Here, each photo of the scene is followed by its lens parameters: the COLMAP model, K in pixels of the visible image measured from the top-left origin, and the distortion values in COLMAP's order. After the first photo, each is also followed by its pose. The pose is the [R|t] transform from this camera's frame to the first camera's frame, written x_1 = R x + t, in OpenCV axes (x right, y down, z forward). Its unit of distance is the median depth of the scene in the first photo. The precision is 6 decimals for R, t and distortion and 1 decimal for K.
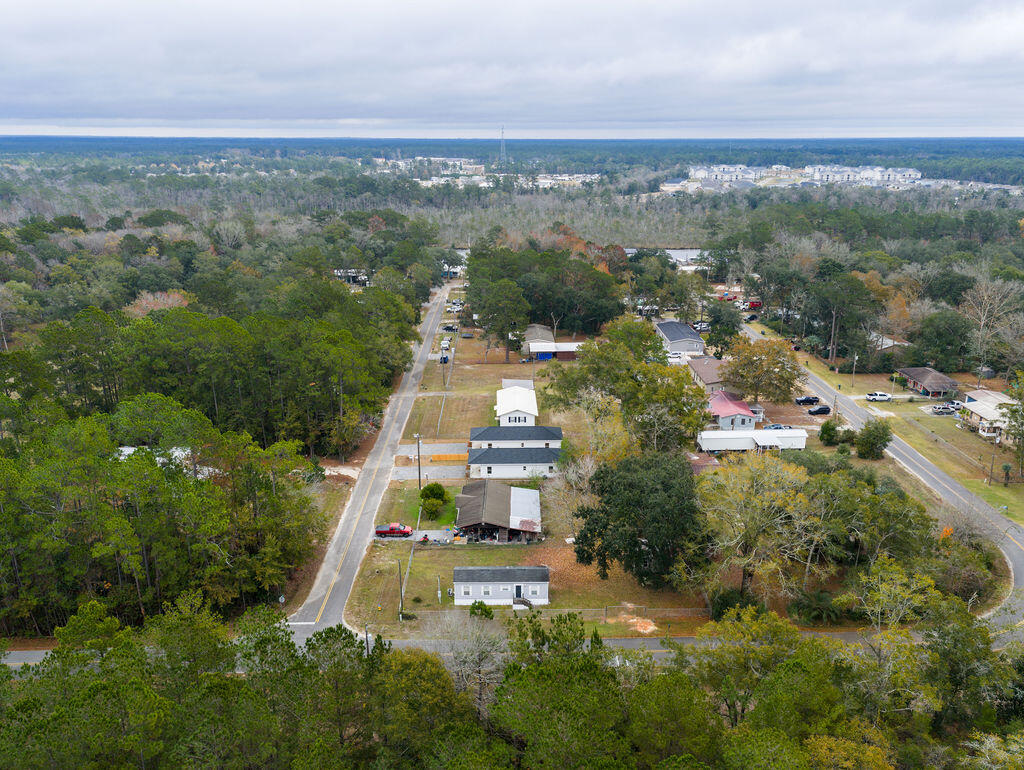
lens RADIAL K [[853.8, 0, 512.0], [0, 853.8, 385.0], [0, 0, 1]] dist [0.034298, 0.001059]
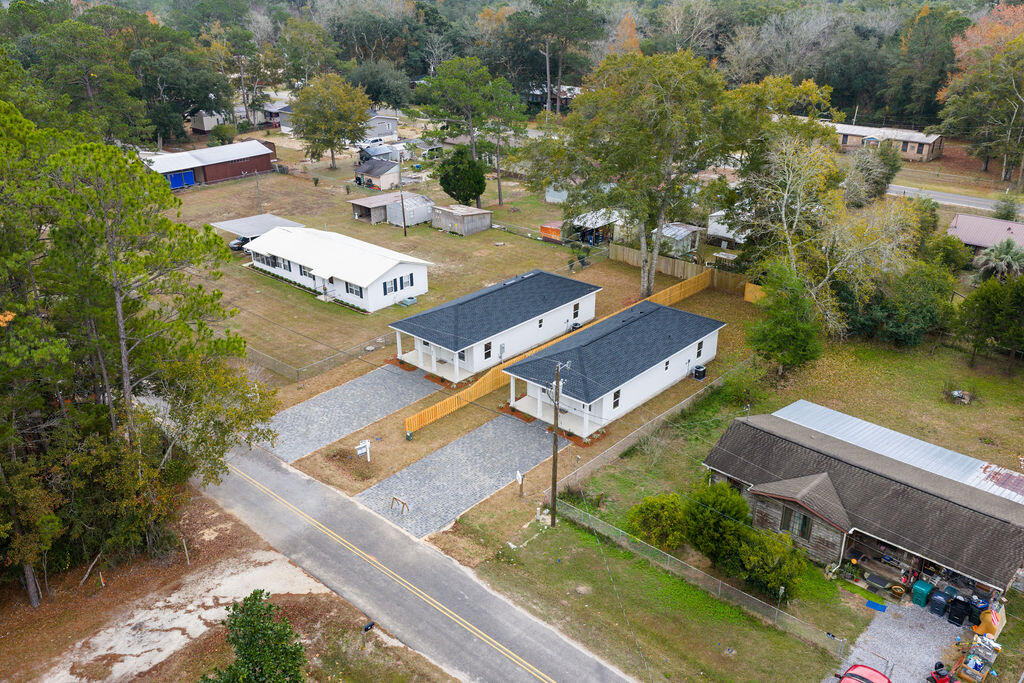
lens RADIAL K [[834.4, 0, 512.0], [0, 834.4, 341.5], [0, 0, 1]] dist [0.030390, -0.000269]
pose [[0.679161, -0.300992, 0.669436, -0.256499], [0.203046, 0.953503, 0.222719, -0.016389], [-0.705346, -0.015336, 0.708698, 0.646793]]
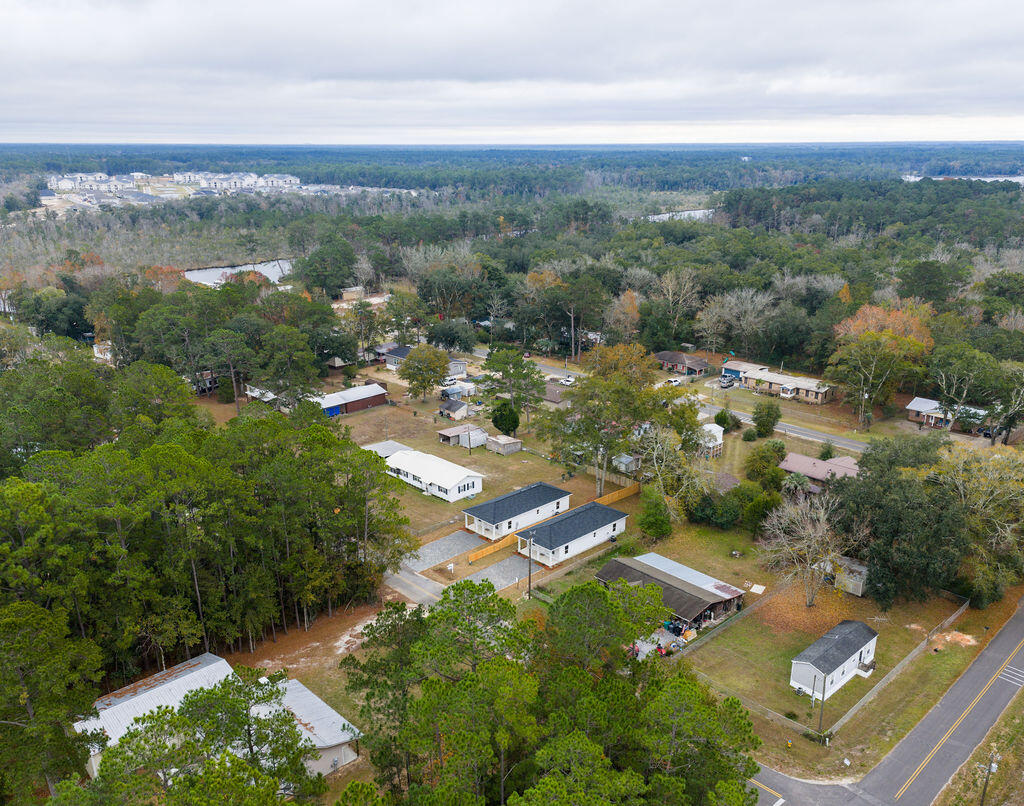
lens RADIAL K [[844.1, 0, 513.8], [0, 844.1, 435.0], [0, 0, 1]] dist [0.010516, 0.004069]
pose [[0.730005, -0.223350, 0.645916, -0.482669], [0.189907, 0.974165, 0.122224, -0.101538], [-0.656527, 0.033440, 0.753561, 0.345194]]
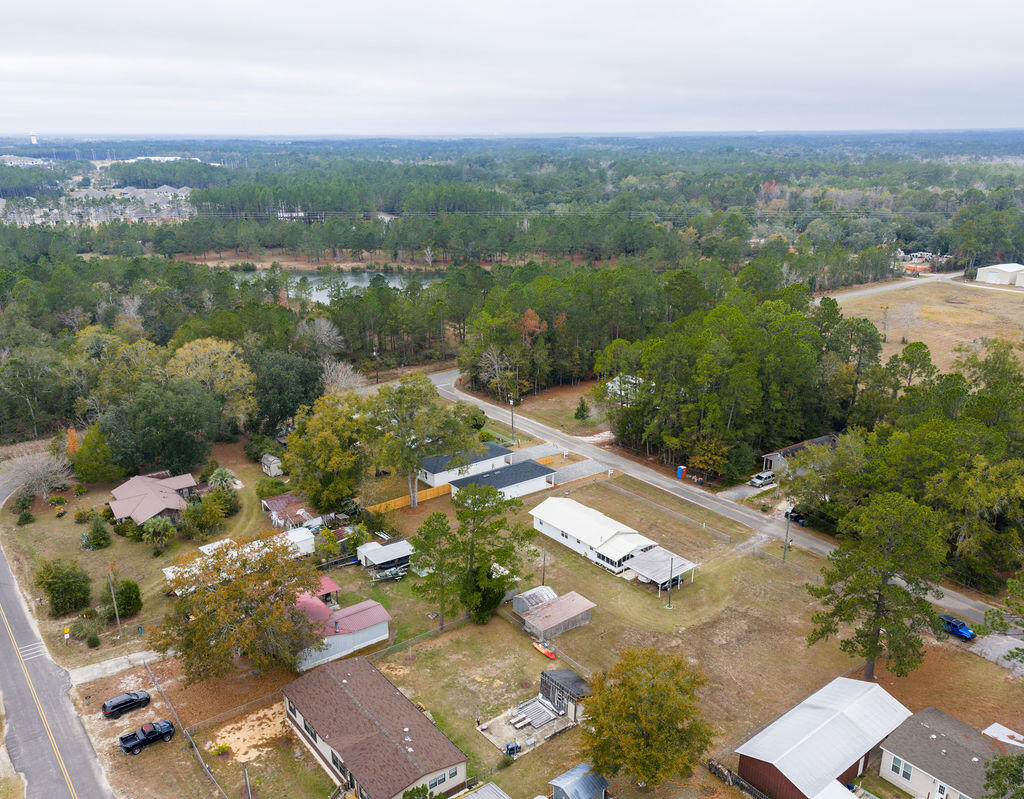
lens RADIAL K [[834.8, 0, 512.0], [0, 834.8, 399.5], [0, 0, 1]] dist [0.045397, 0.001795]
pose [[-0.799105, 0.191636, -0.569830, 0.444569], [-0.158726, 0.846951, 0.507424, -0.422276], [0.579859, 0.495933, -0.646385, 1.413394]]
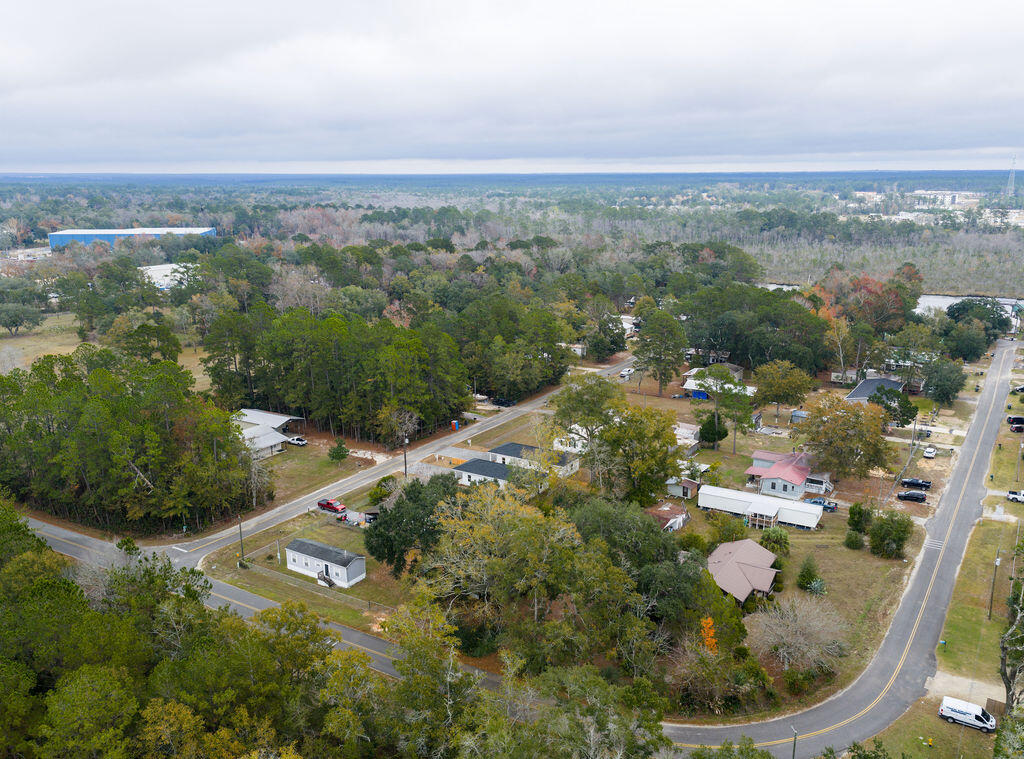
lens RADIAL K [[855.3, 0, 512.0], [0, 855.3, 379.5], [0, 0, 1]] dist [0.025491, -0.000605]
pose [[0.832329, 0.123464, -0.540357, 0.490166], [-0.146822, 0.989163, -0.000144, -0.025324], [0.534483, 0.079456, 0.841436, 0.102959]]
